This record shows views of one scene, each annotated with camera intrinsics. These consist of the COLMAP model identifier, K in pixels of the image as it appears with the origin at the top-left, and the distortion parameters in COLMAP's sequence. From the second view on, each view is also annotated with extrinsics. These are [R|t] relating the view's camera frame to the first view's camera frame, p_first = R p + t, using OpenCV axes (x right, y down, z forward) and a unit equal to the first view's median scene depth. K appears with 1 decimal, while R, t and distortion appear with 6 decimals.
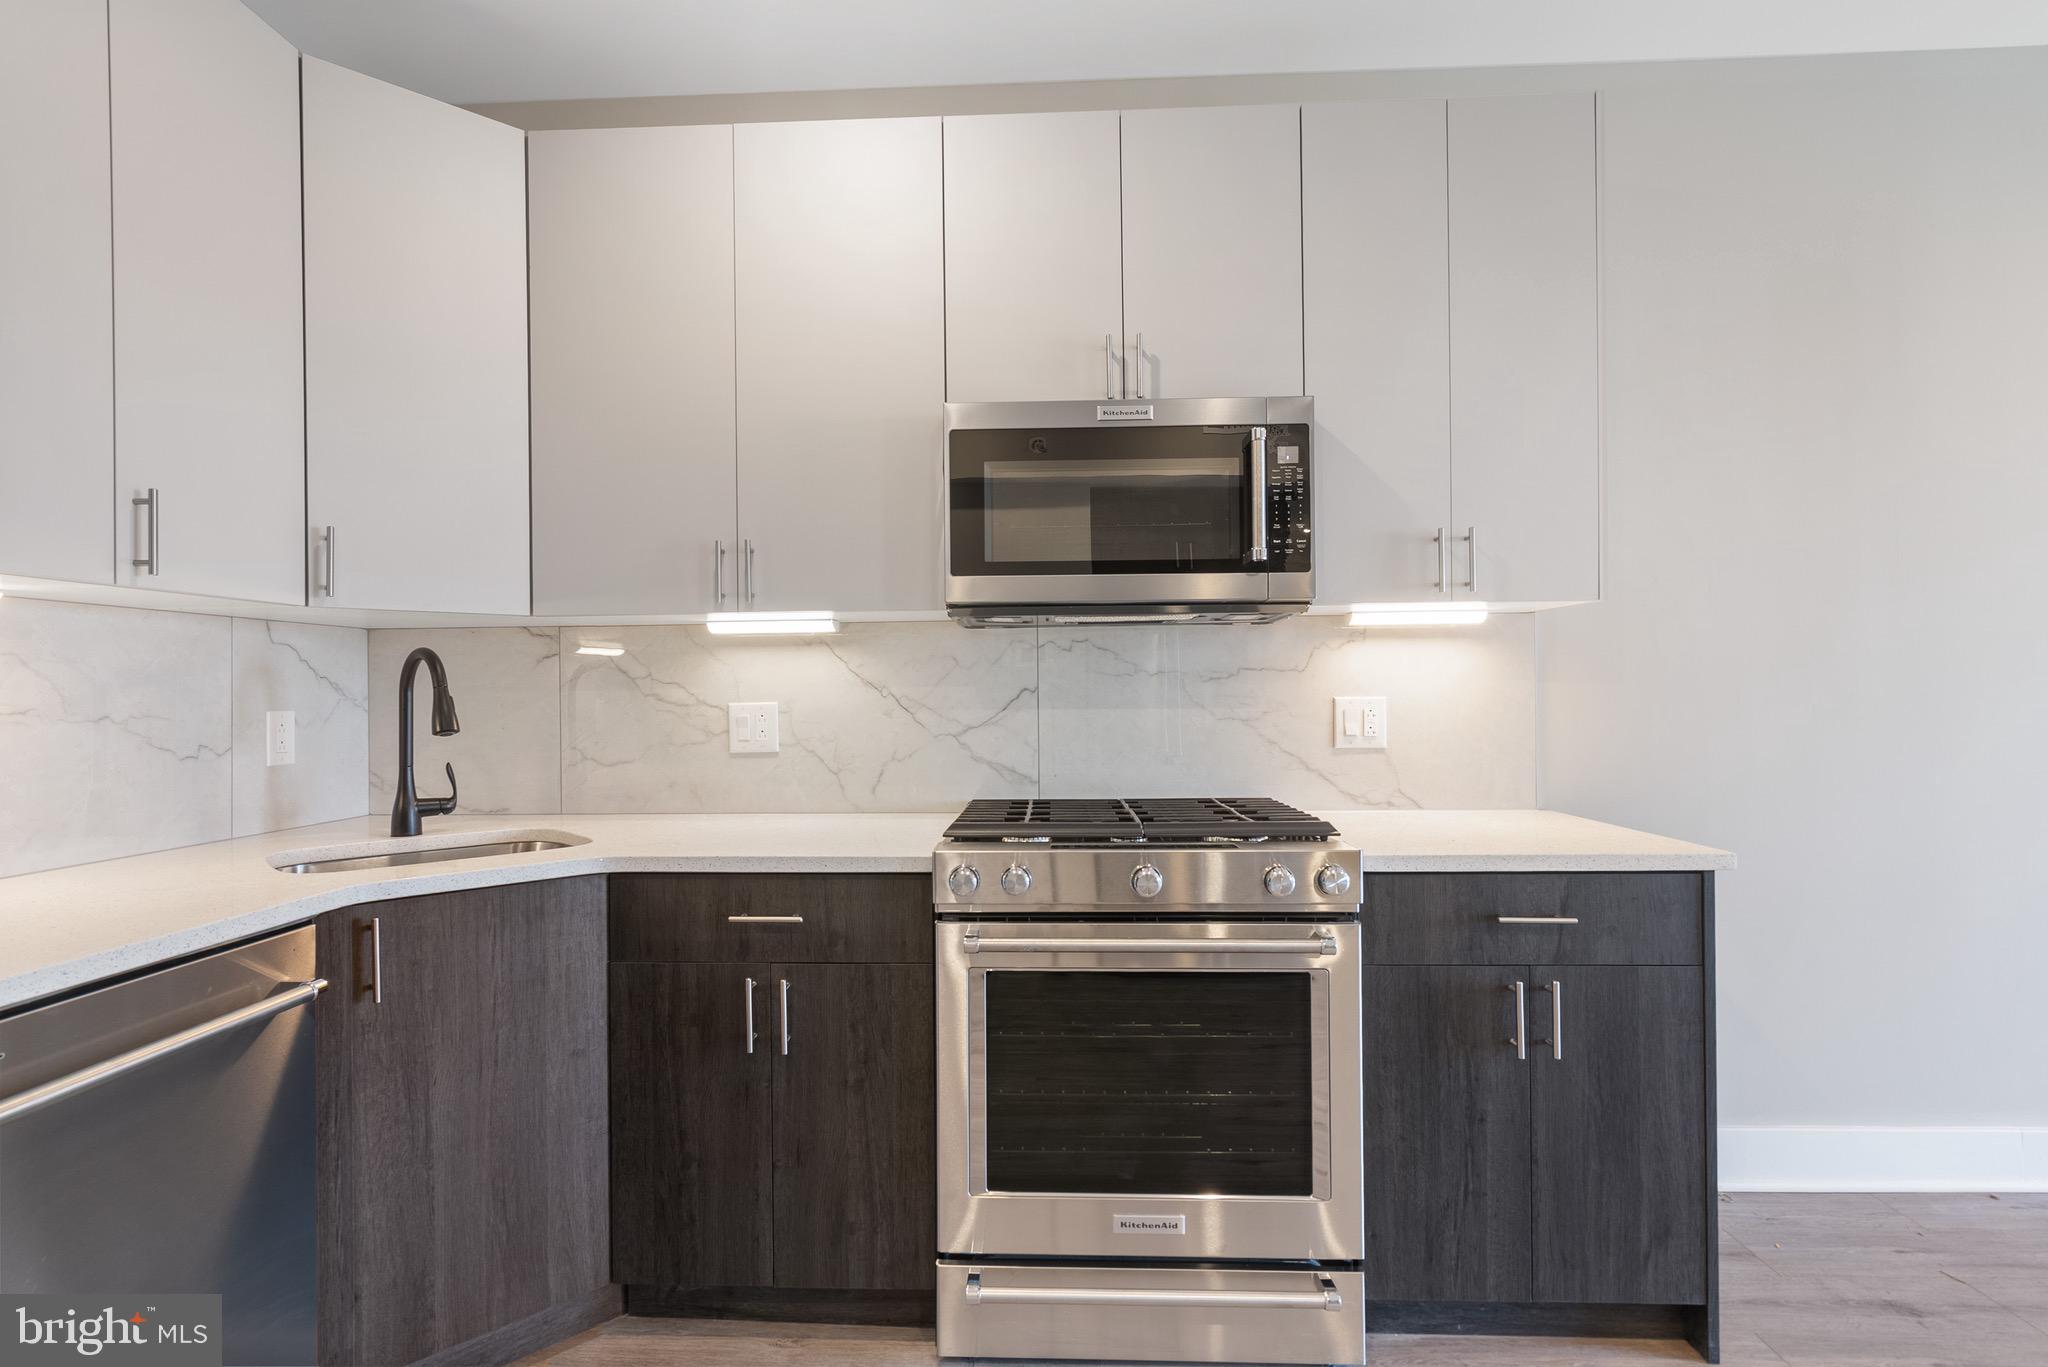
lens RADIAL K [[997.5, 0, 1022.6], [0, 997.5, 687.4], [0, 0, 1]] dist [0.000433, 0.000716]
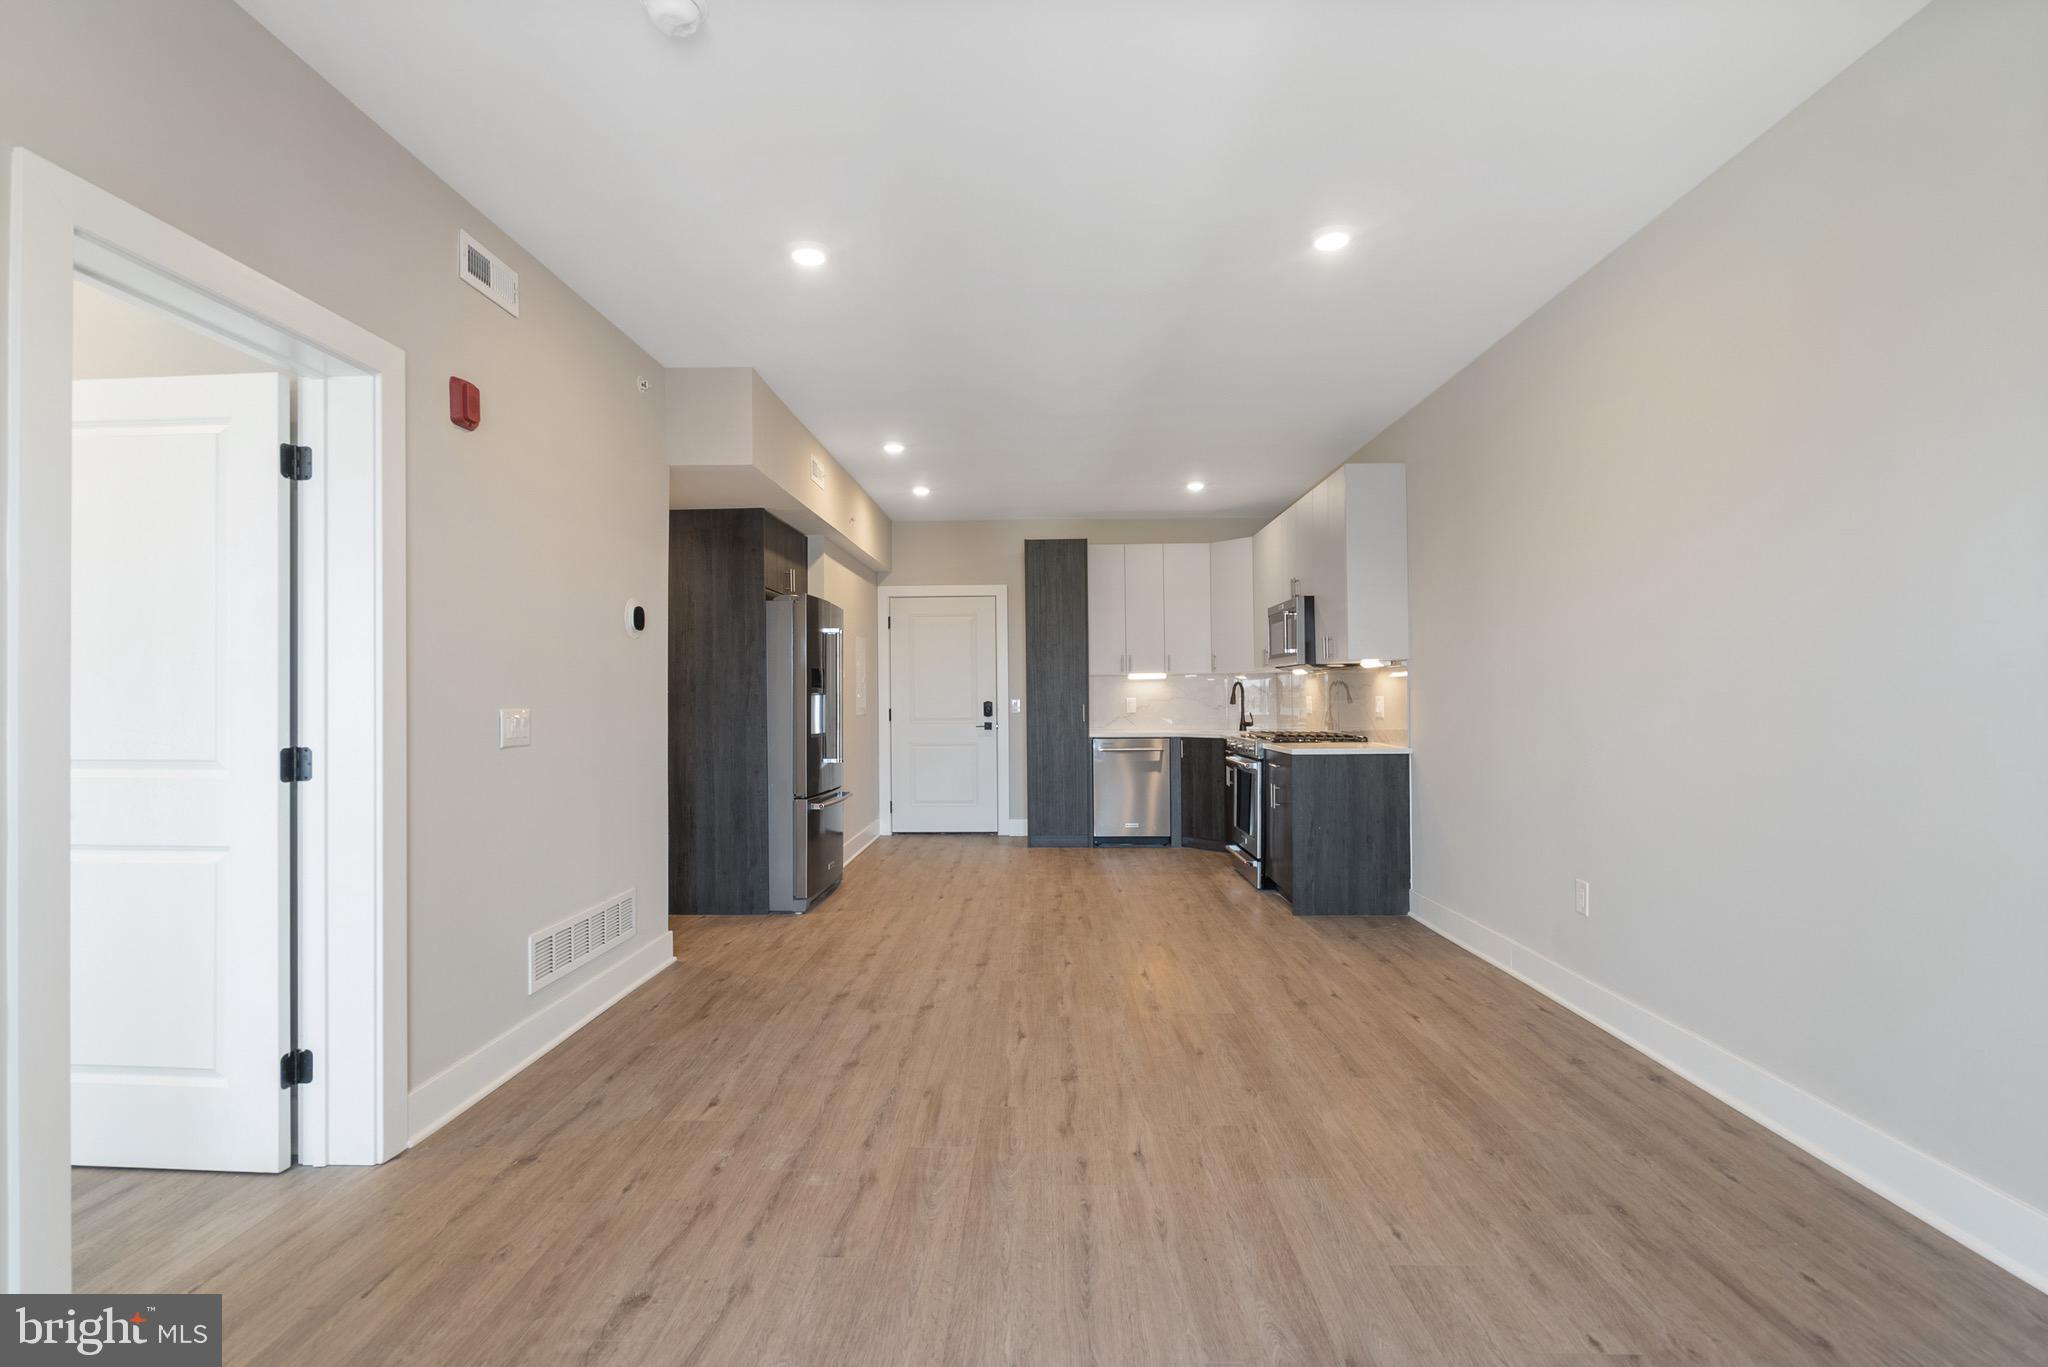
lens RADIAL K [[935.1, 0, 1012.4], [0, 935.1, 689.5], [0, 0, 1]] dist [0.001158, 0.000267]
pose [[-0.005072, 0.000649, -0.999987, 3.435775], [0.013779, 0.999905, 0.000579, -0.028585], [0.999892, -0.013776, -0.005081, 0.150514]]
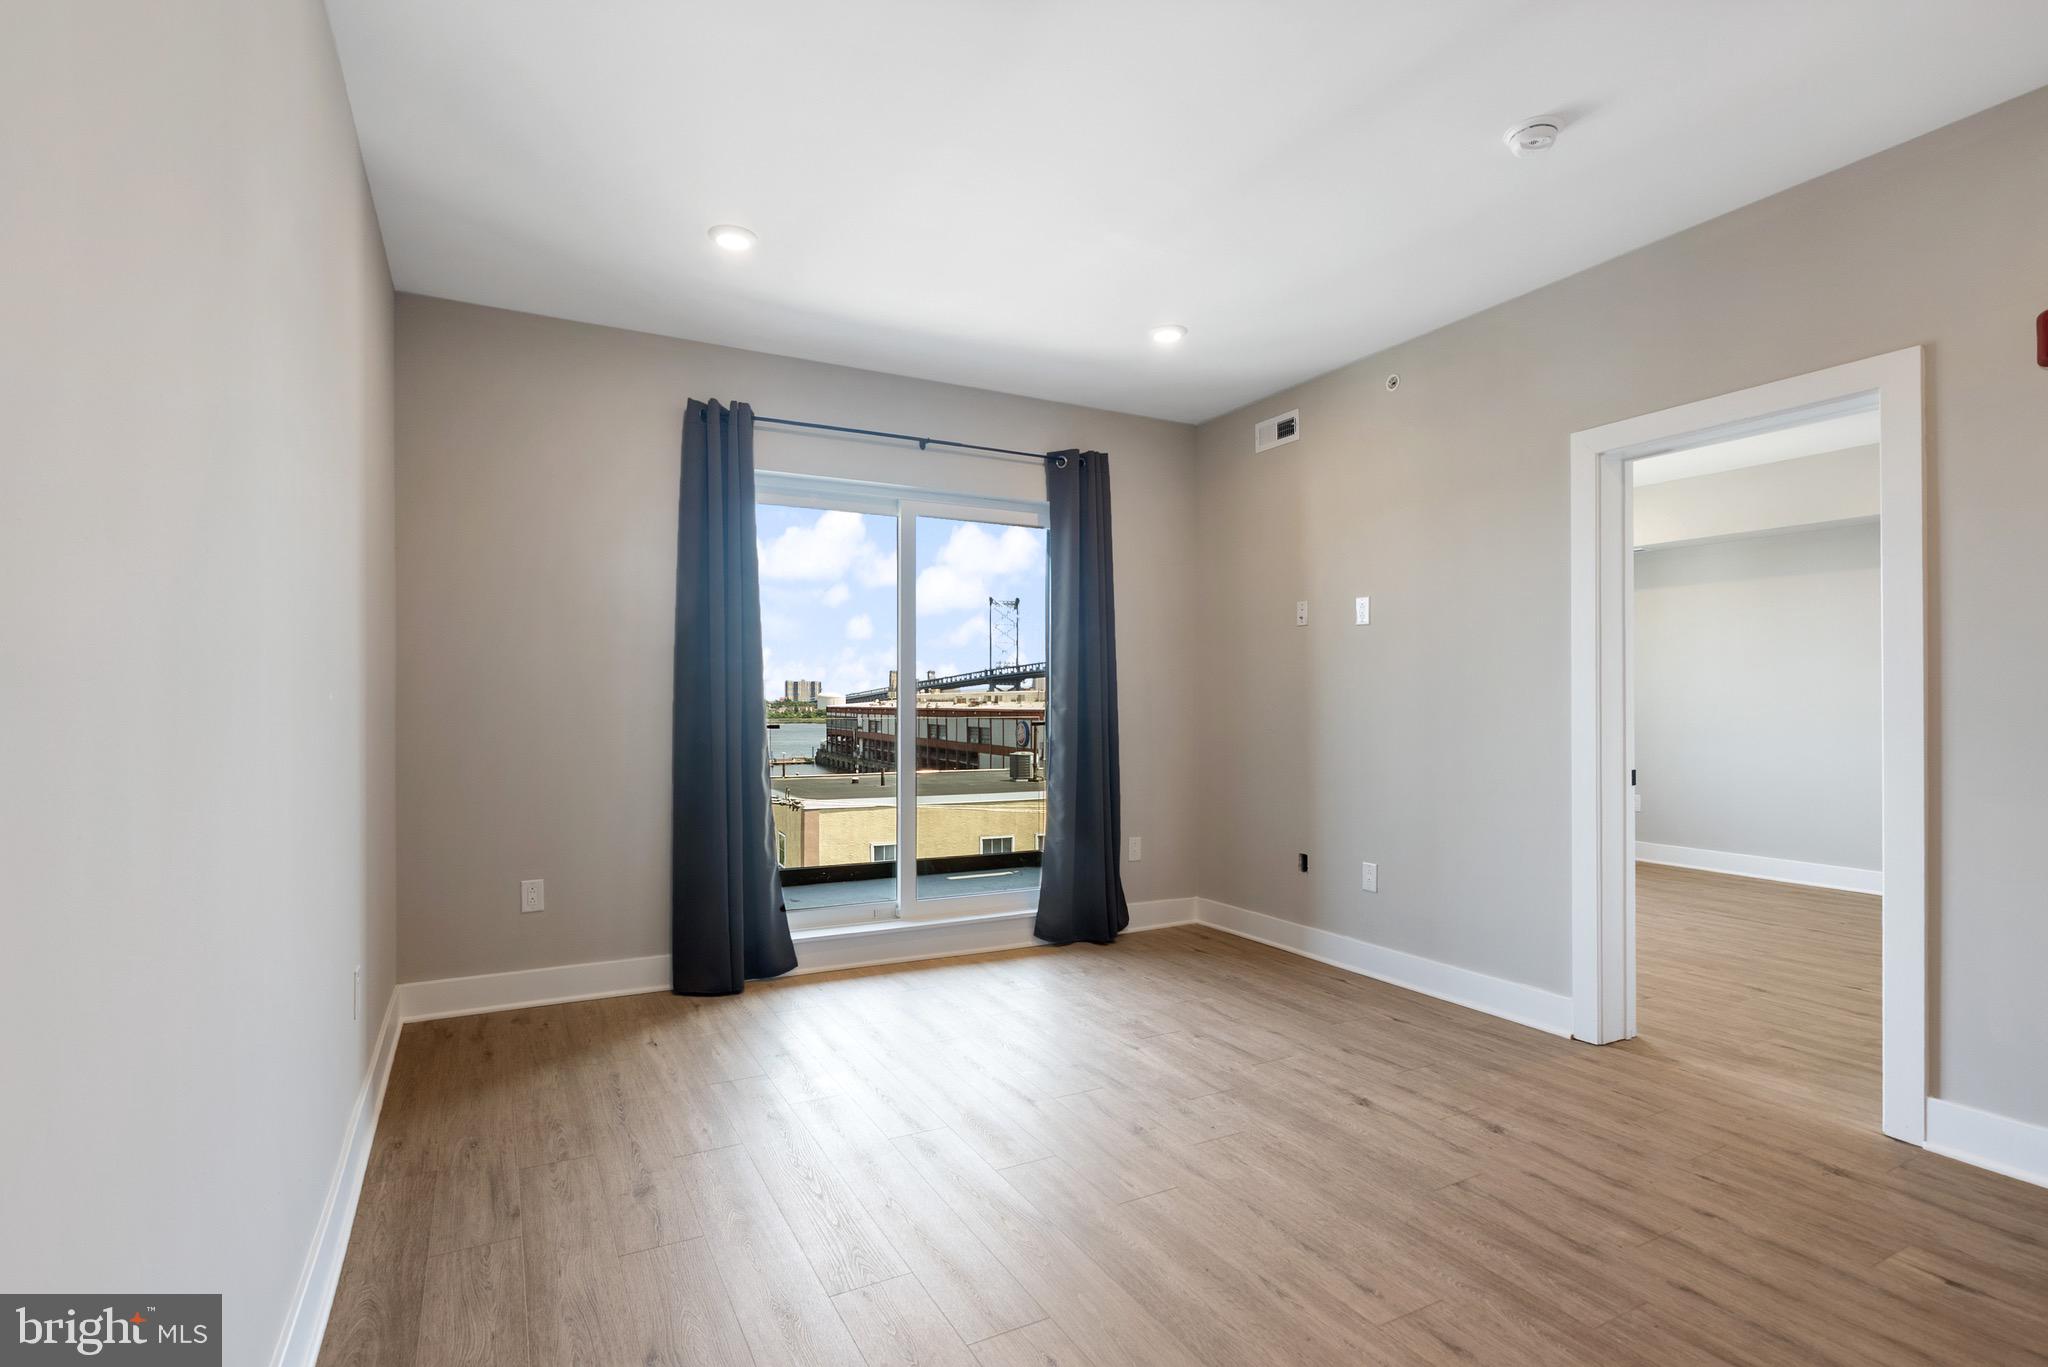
lens RADIAL K [[985.7, 0, 1003.2], [0, 985.7, 704.9], [0, 0, 1]] dist [0.000474, -0.000068]
pose [[-0.494357, 0.008187, 0.869221, 1.493938], [0.003917, 0.999966, -0.007191, -0.007669], [-0.869250, -0.000150, -0.494372, 1.115980]]
